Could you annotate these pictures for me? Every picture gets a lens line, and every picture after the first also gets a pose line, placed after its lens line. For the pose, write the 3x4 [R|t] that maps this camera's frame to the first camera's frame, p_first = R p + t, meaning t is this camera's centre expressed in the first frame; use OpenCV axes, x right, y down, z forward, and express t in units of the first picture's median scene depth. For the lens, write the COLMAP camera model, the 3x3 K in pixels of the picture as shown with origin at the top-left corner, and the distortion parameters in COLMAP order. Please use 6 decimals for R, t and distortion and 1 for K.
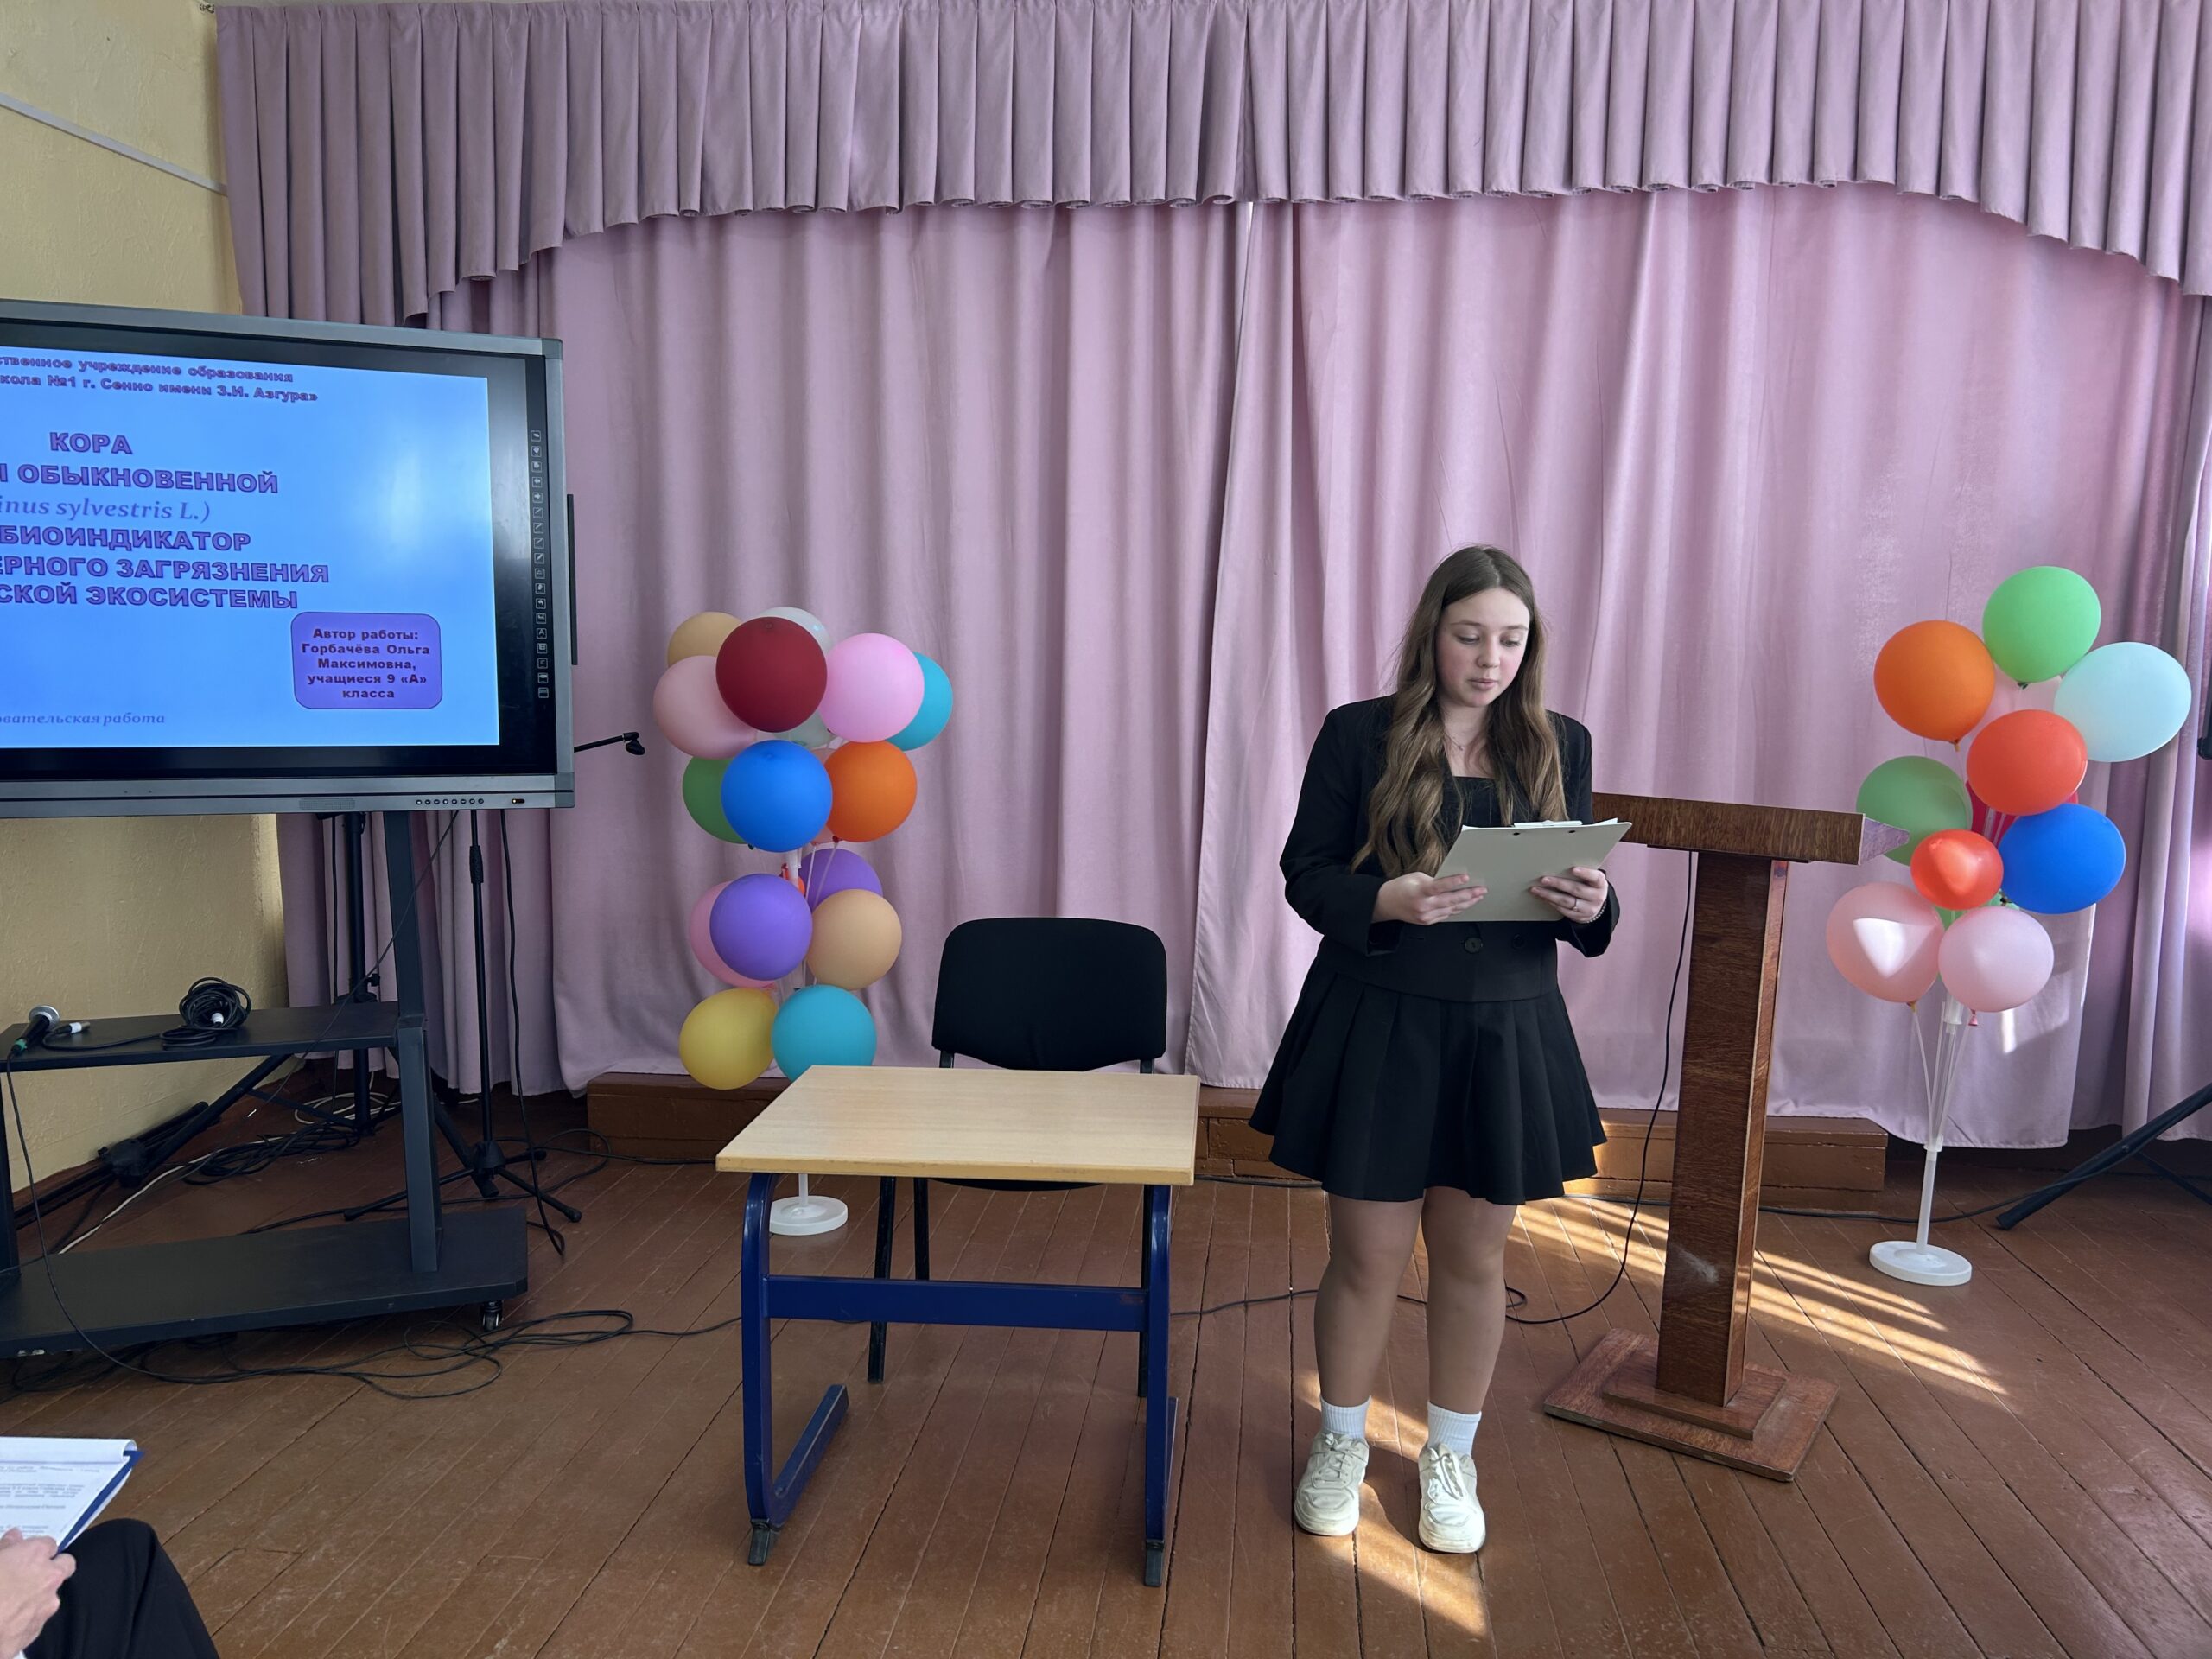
lens RADIAL K [[1674.3, 0, 1106.7], [0, 1674.3, 844.2], [0, 0, 1]] dist [0.041338, -0.043029]
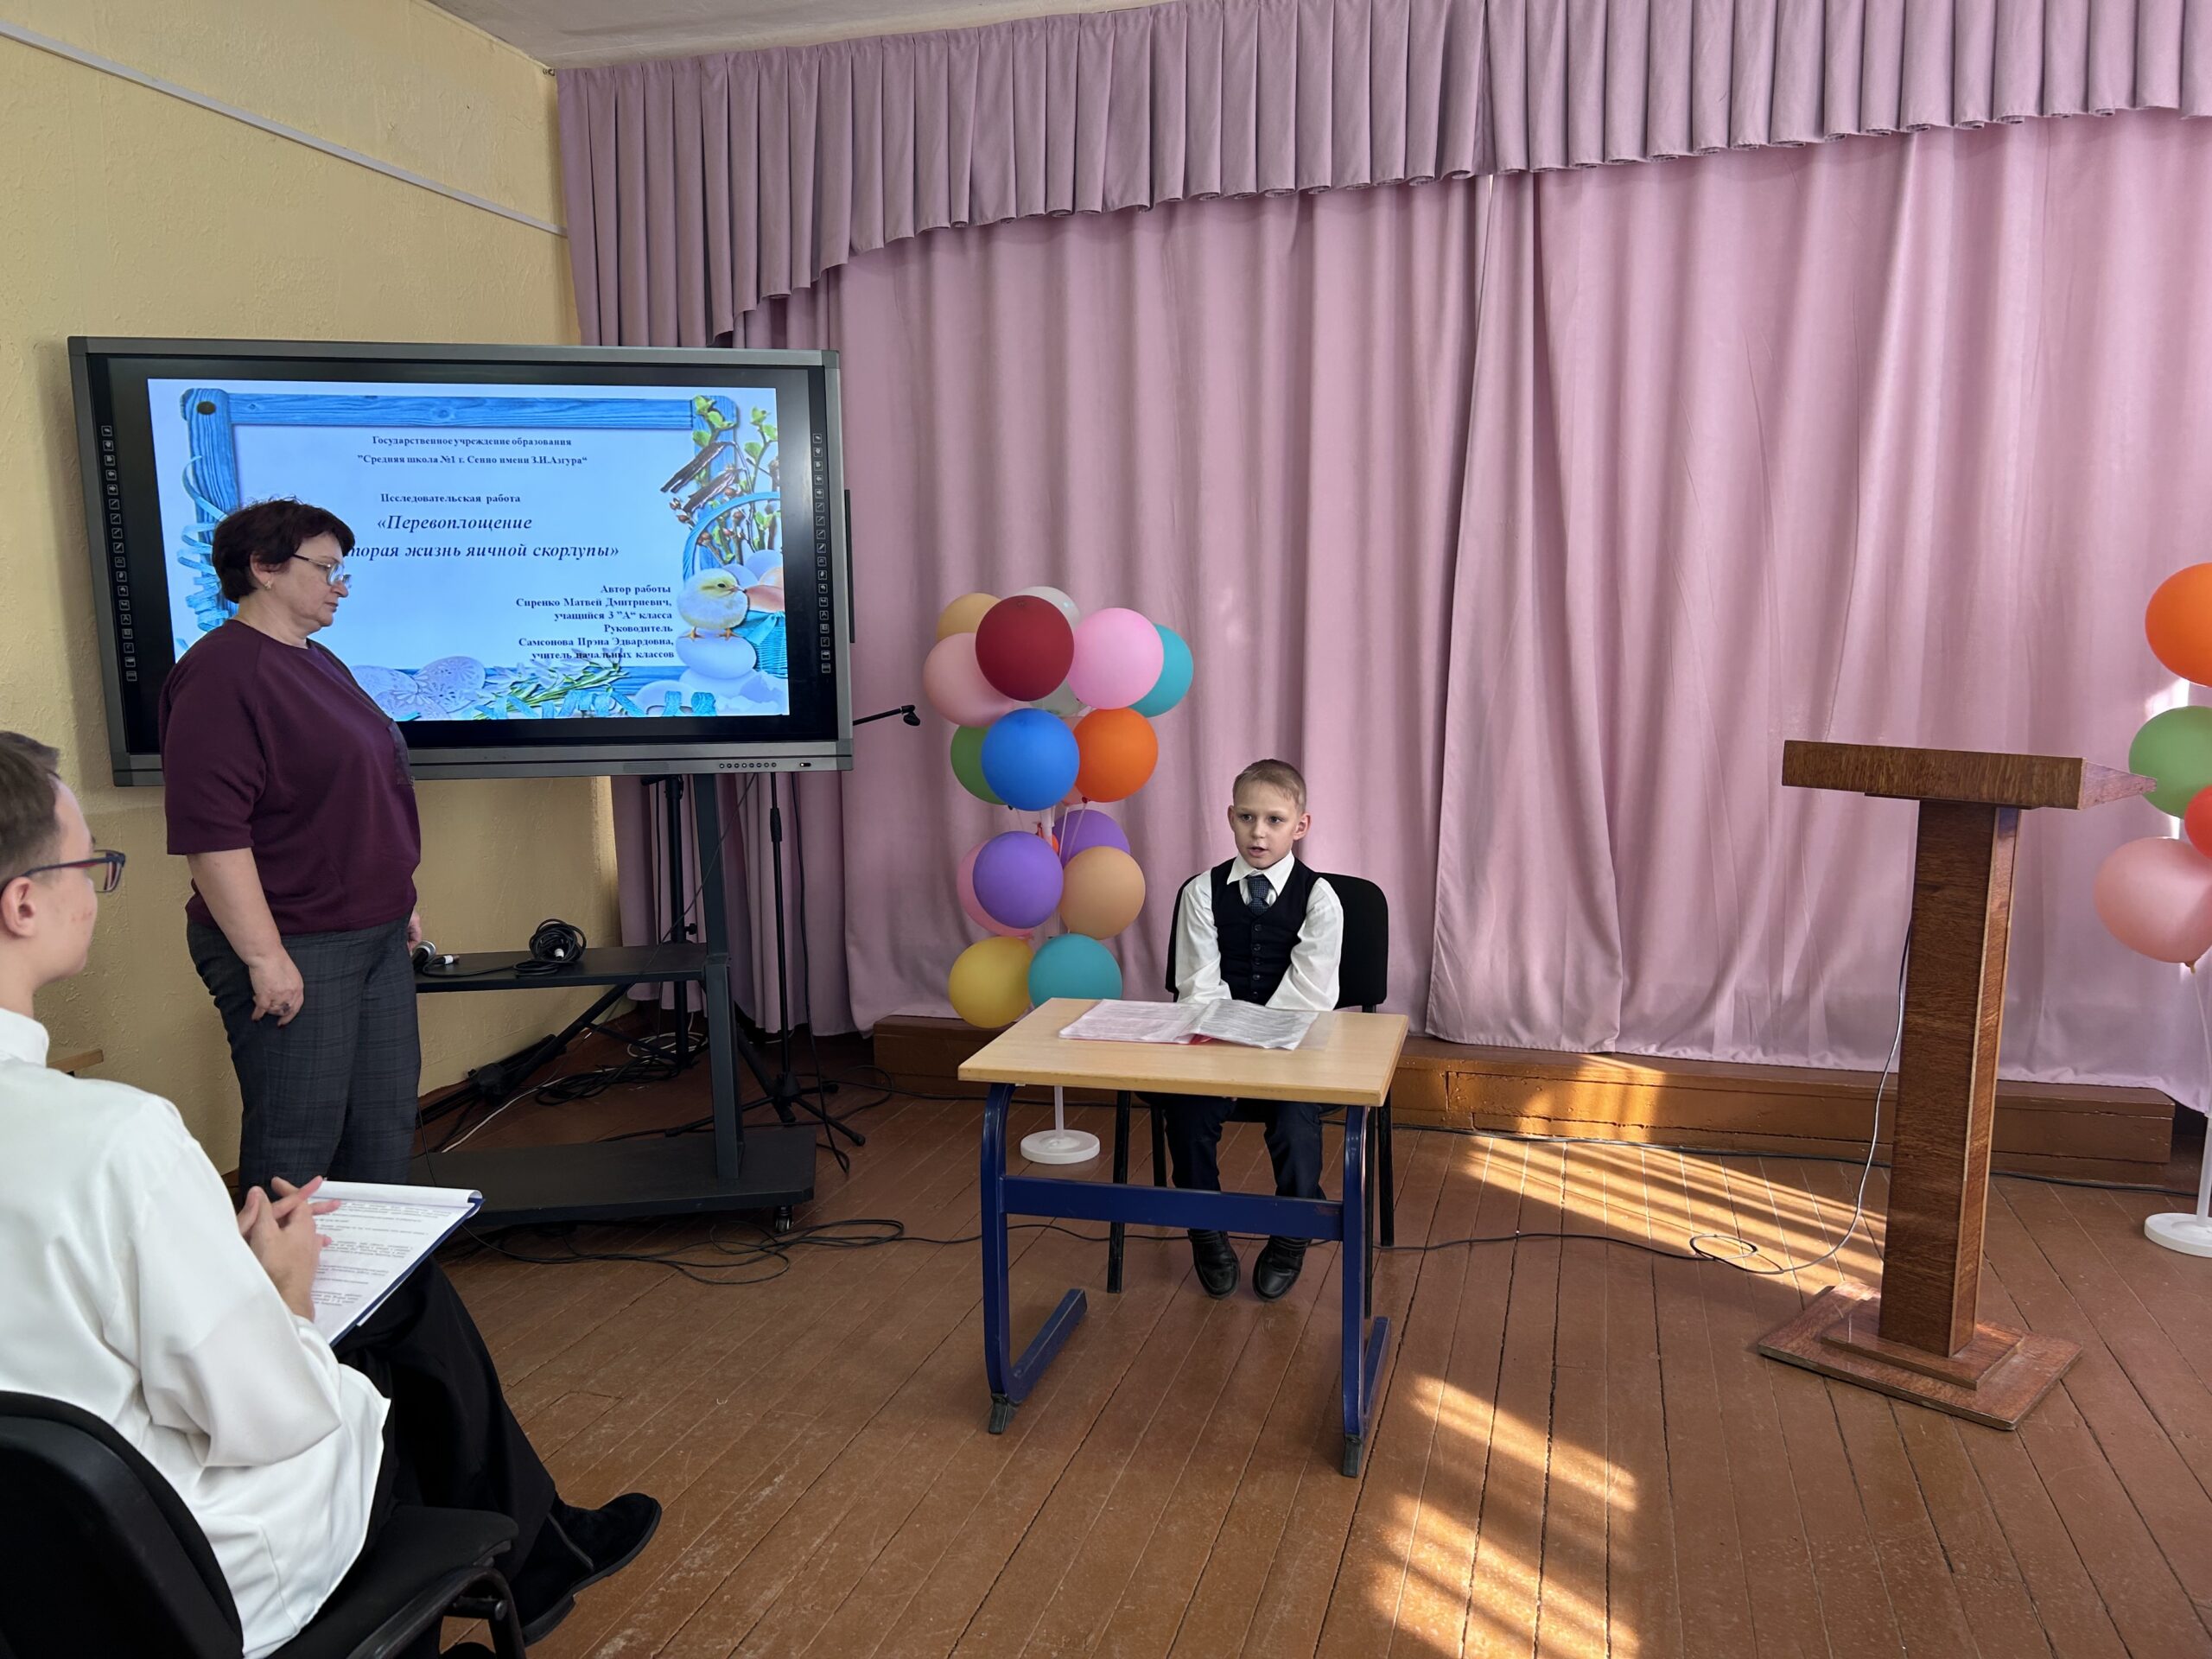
lens RADIAL K [[1674.3, 0, 1088.9], [0, 1674.3, 840.1], [0, 0, 1]] dist [0.041338, -0.043029]
pose [[0.982199, -0.000513, -0.187844, 0.038593], [0.002171, 0.999960, 0.008623, 0.012716], [0.187832, -0.008877, 0.982161, -0.053357]]
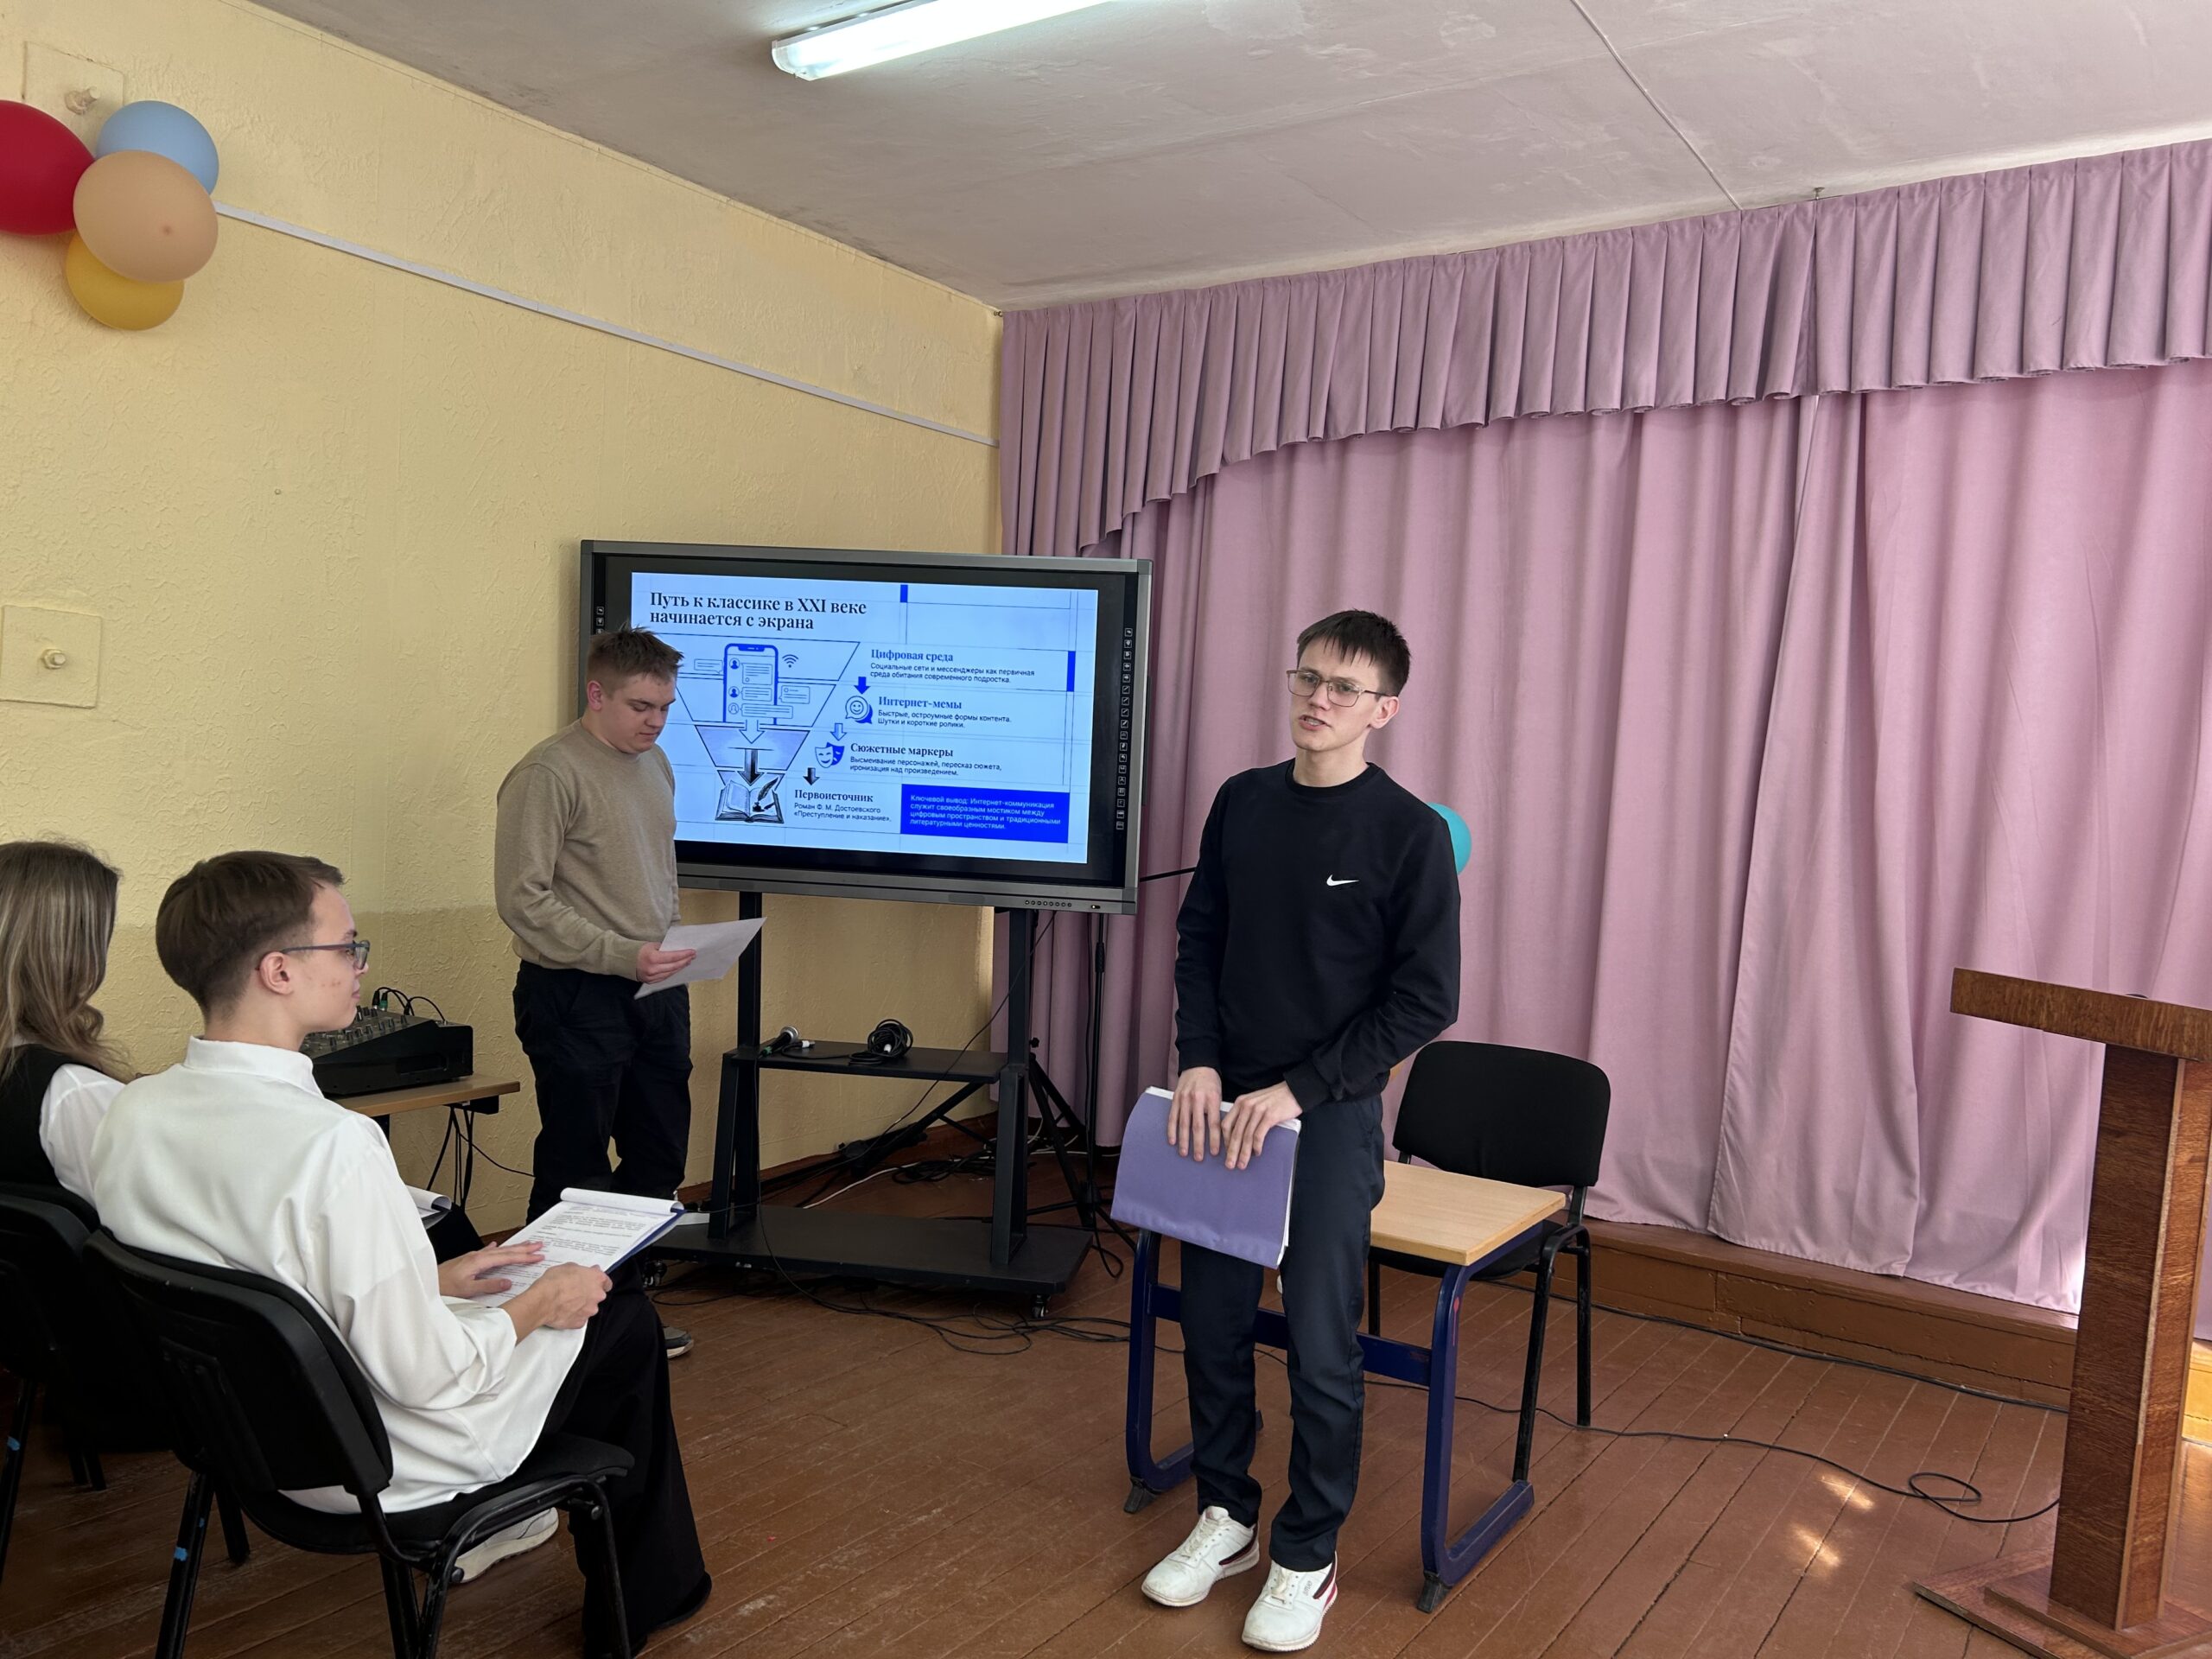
lens RADIAL K [[1674.3, 0, 1089.6], [0, 1674.3, 829.7], [0, 0, 1]] dist [0.041338, -0.043029]
pose [[0.876993, 0.049348, -0.477963, 0.207502], [-0.093450, 0.993236, -0.068920, 0.003377], [0.471329, 0.105108, 0.875672, -0.109180]]
